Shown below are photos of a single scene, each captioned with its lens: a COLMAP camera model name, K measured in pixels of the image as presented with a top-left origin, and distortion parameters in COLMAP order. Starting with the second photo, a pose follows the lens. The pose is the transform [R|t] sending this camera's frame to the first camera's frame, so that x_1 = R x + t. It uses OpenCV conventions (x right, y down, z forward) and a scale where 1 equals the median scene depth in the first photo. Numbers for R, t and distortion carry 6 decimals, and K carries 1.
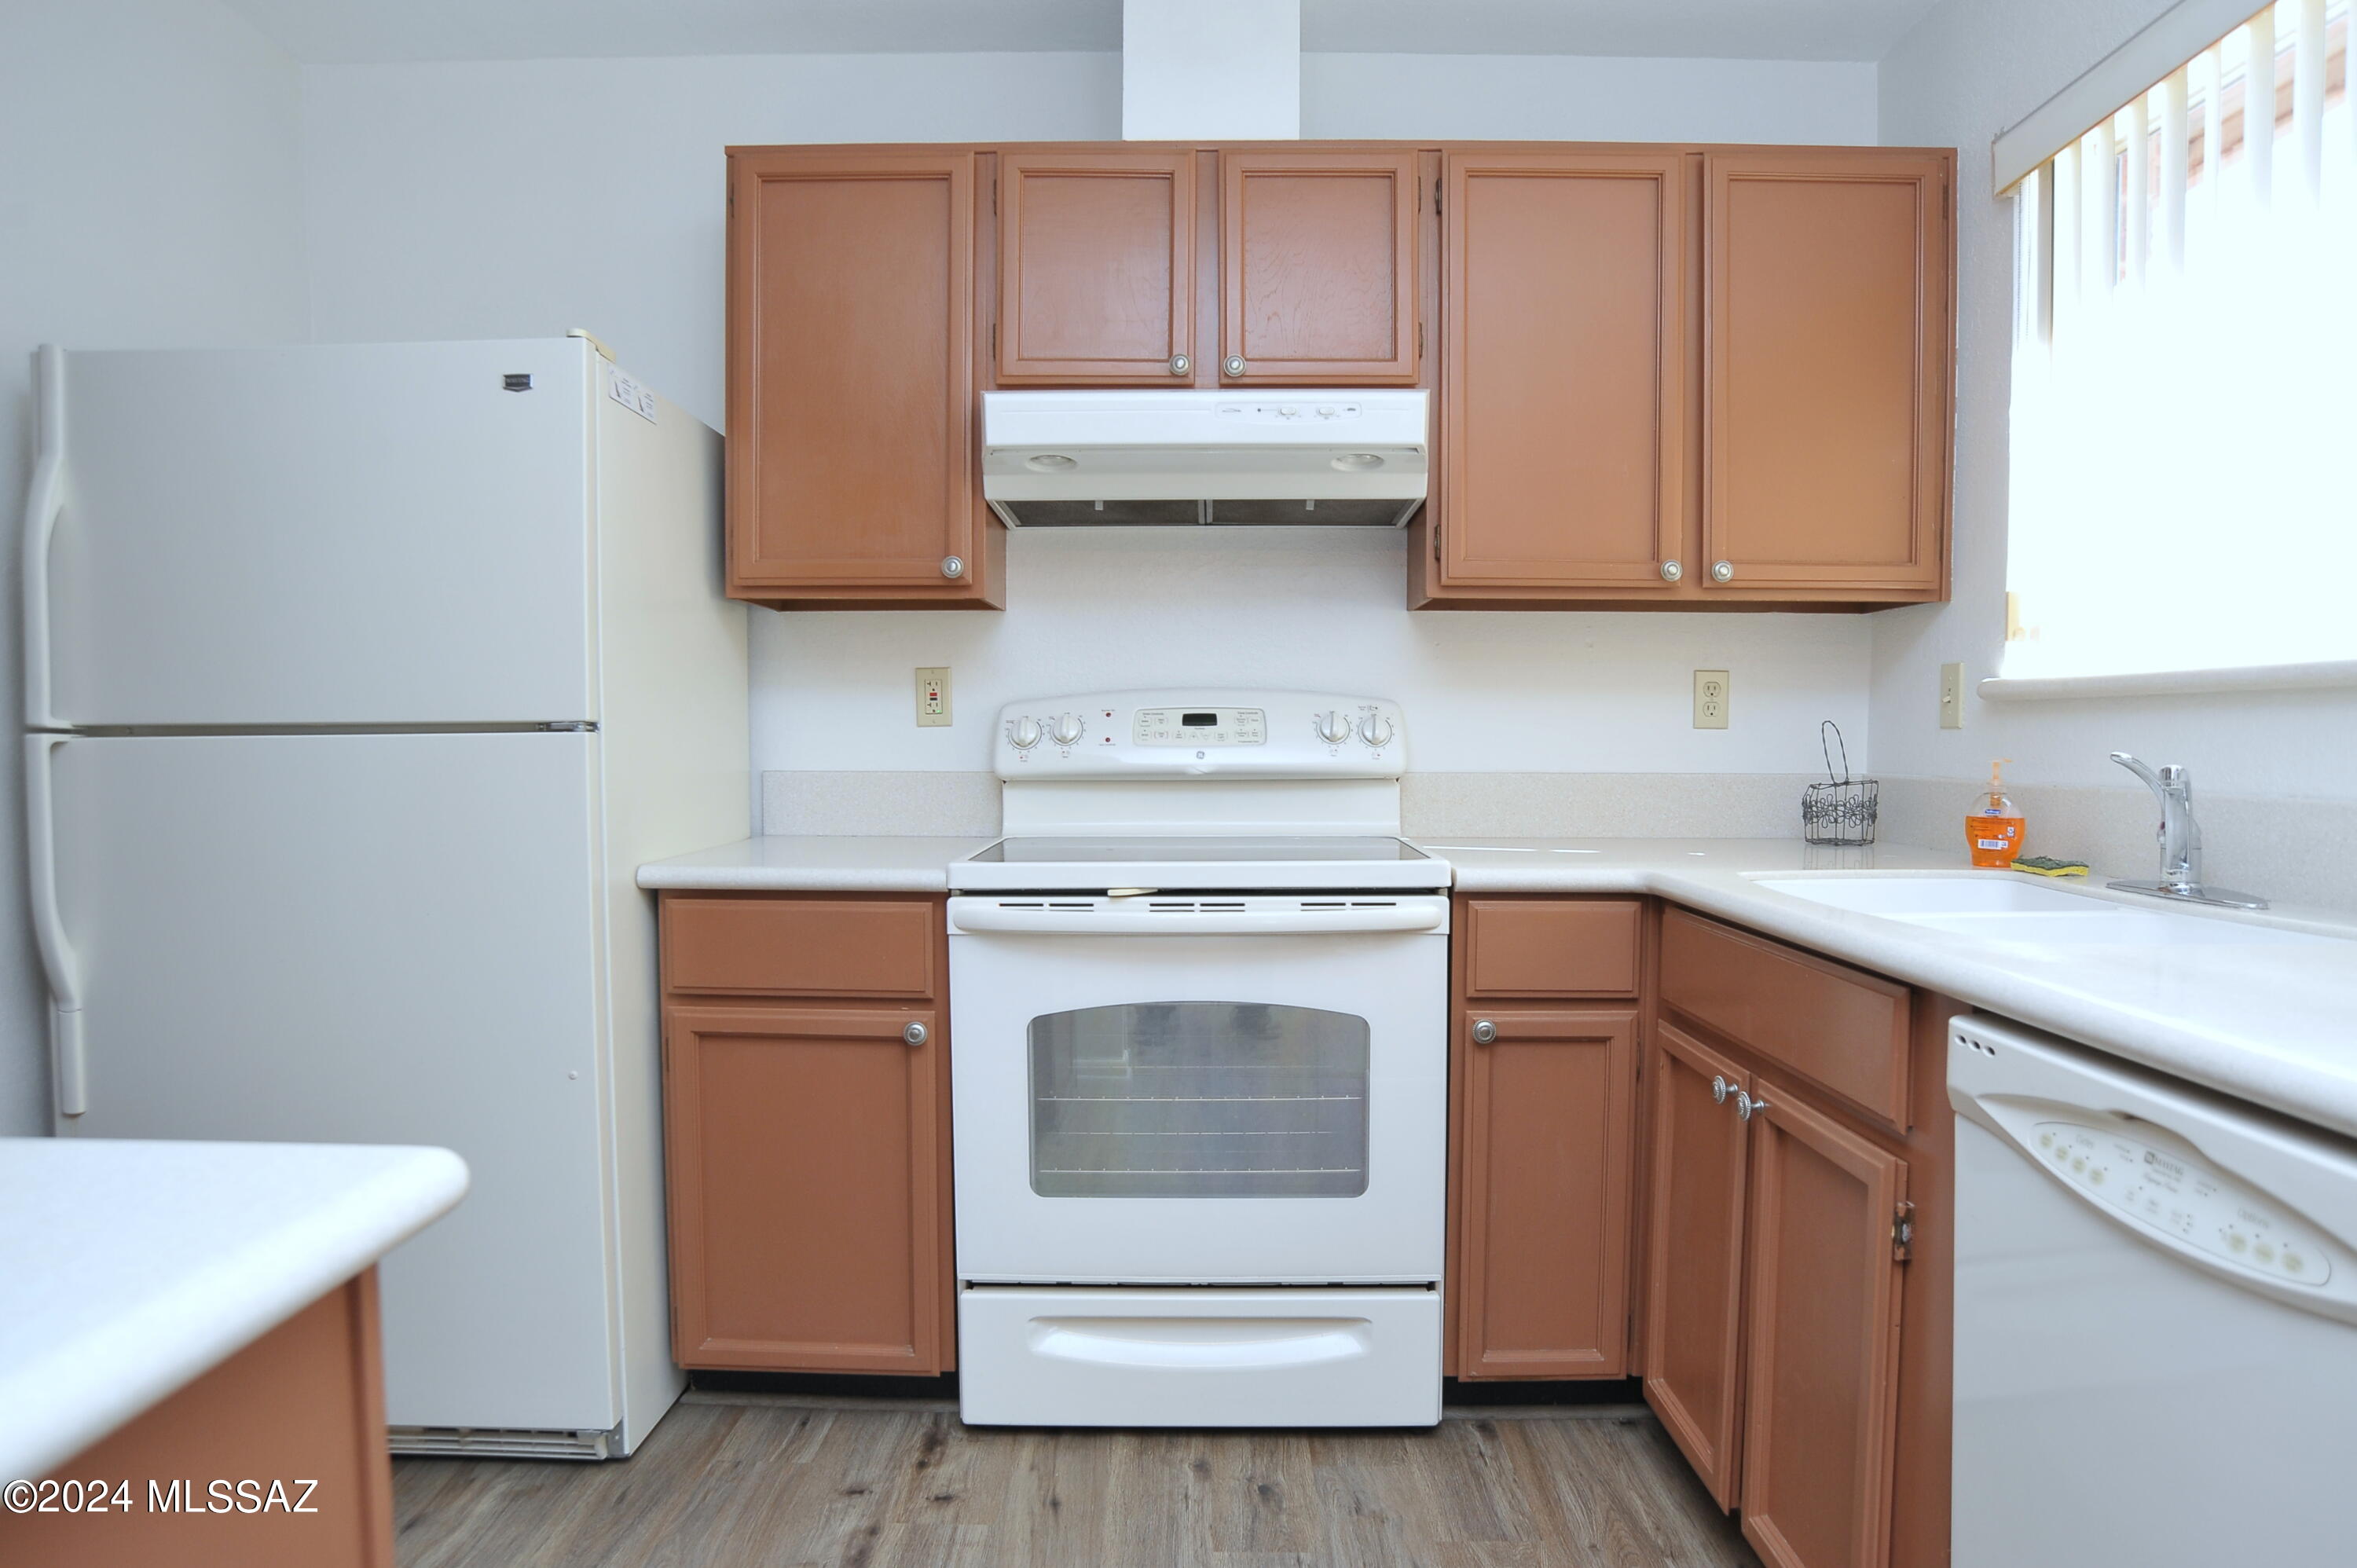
lens RADIAL K [[1478.8, 0, 1178.5], [0, 1478.8, 784.0], [0, 0, 1]] dist [-0.071239, 0.003846]
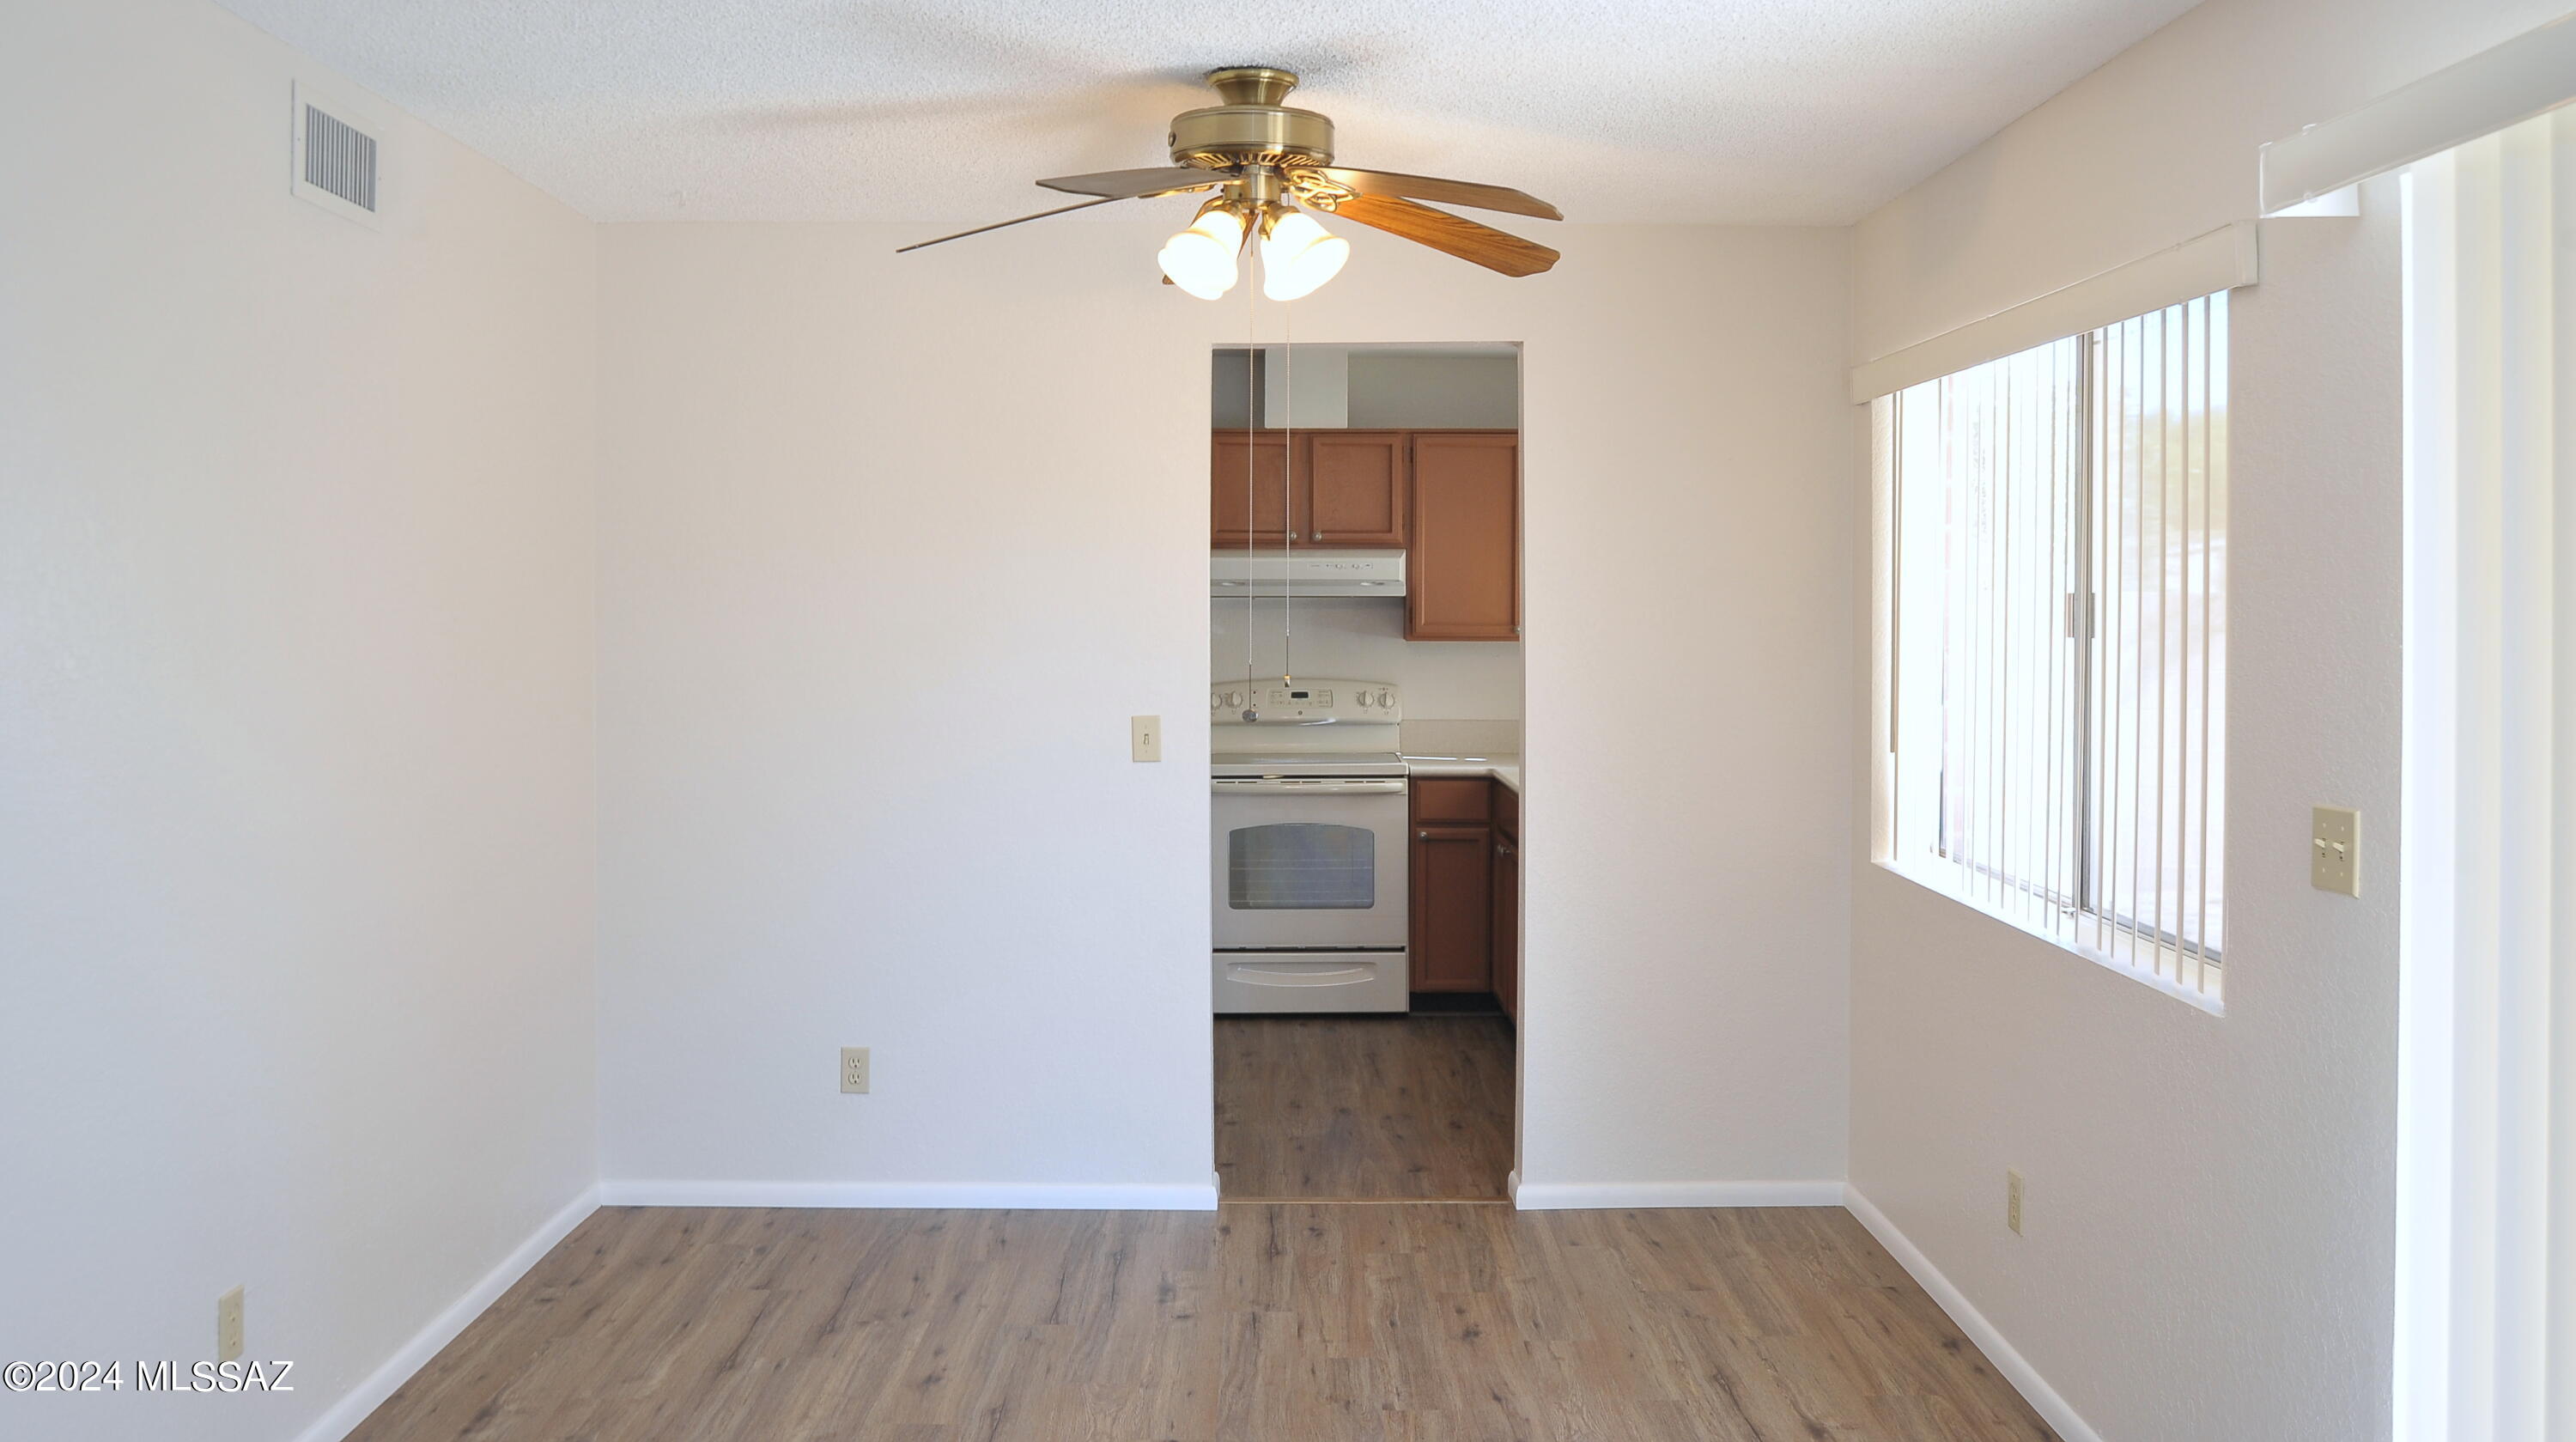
lens RADIAL K [[1981.7, 0, 1279.8], [0, 1981.7, 648.6], [0, 0, 1]] dist [-0.047817, 0.003623]
pose [[0.999875, -0.001525, 0.015708, -0.062835], [0.001788, 0.999858, -0.016781, -0.069474], [-0.015680, 0.016807, 0.999736, -1.934878]]
